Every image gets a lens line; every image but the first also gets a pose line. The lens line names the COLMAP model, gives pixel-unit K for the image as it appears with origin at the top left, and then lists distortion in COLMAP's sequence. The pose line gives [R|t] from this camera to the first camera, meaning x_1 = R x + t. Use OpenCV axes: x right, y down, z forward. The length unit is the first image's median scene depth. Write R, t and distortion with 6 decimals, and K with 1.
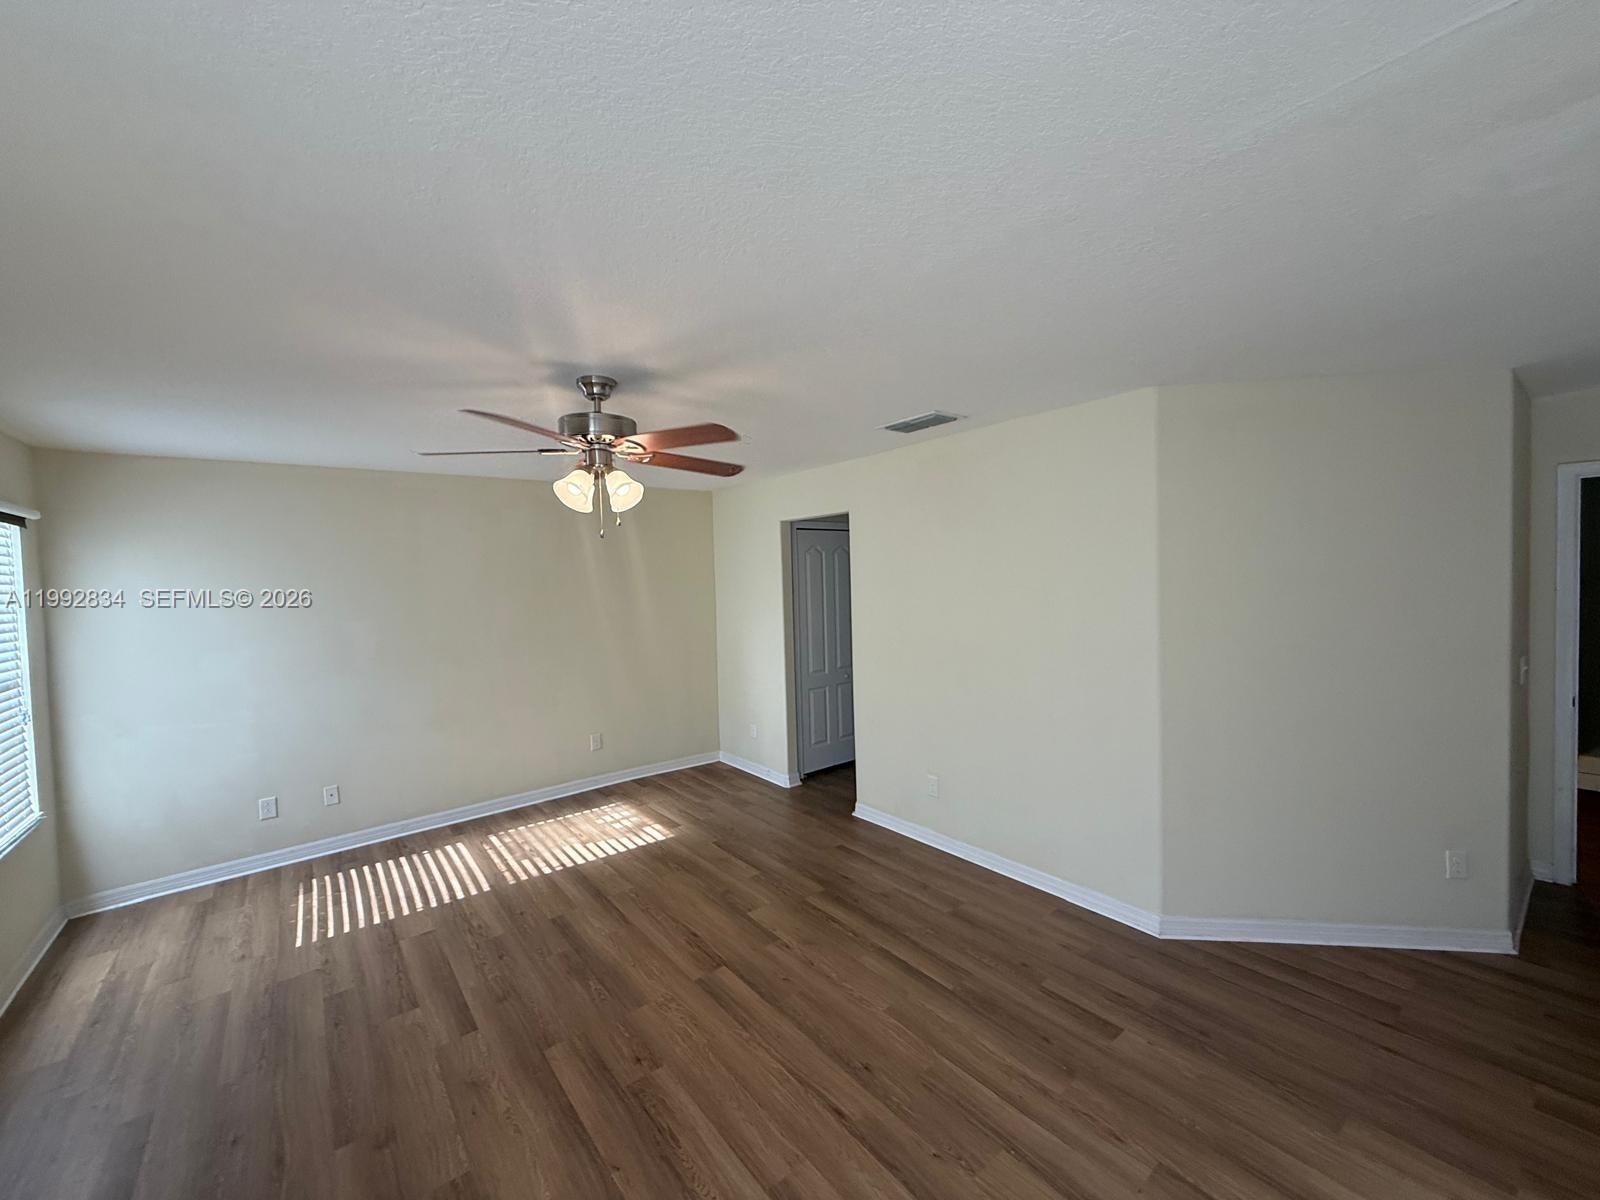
lens RADIAL K [[632.5, 0, 798.6], [0, 632.5, 598.7], [0, 0, 1]] dist [0.000126, -0.000006]
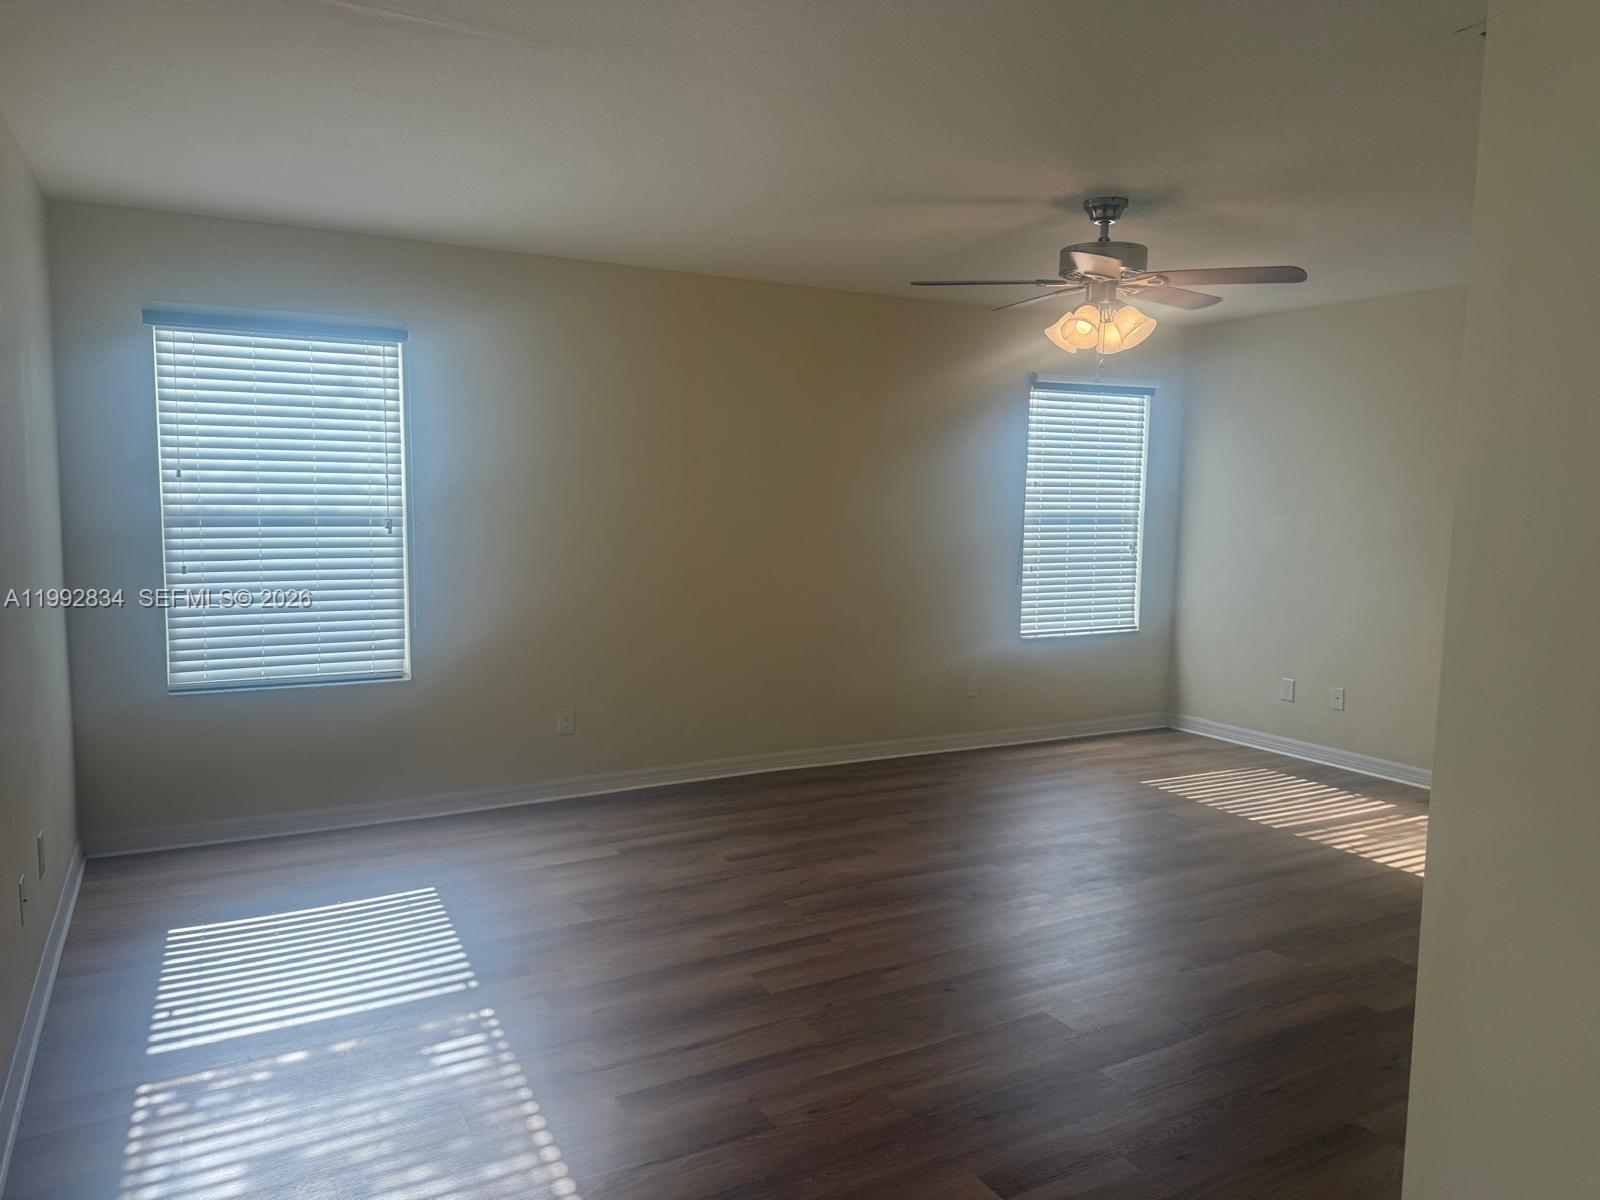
lens RADIAL K [[1098.3, 0, 800.0], [0, 1098.3, 600.0], [0, 0, 1]] dist [0.000384, 0.000056]
pose [[-0.158185, 0.135018, -0.978135, 0.885059], [-0.046206, 0.988510, 0.143922, 0.002462], [0.986328, 0.067962, -0.150129, 0.566796]]
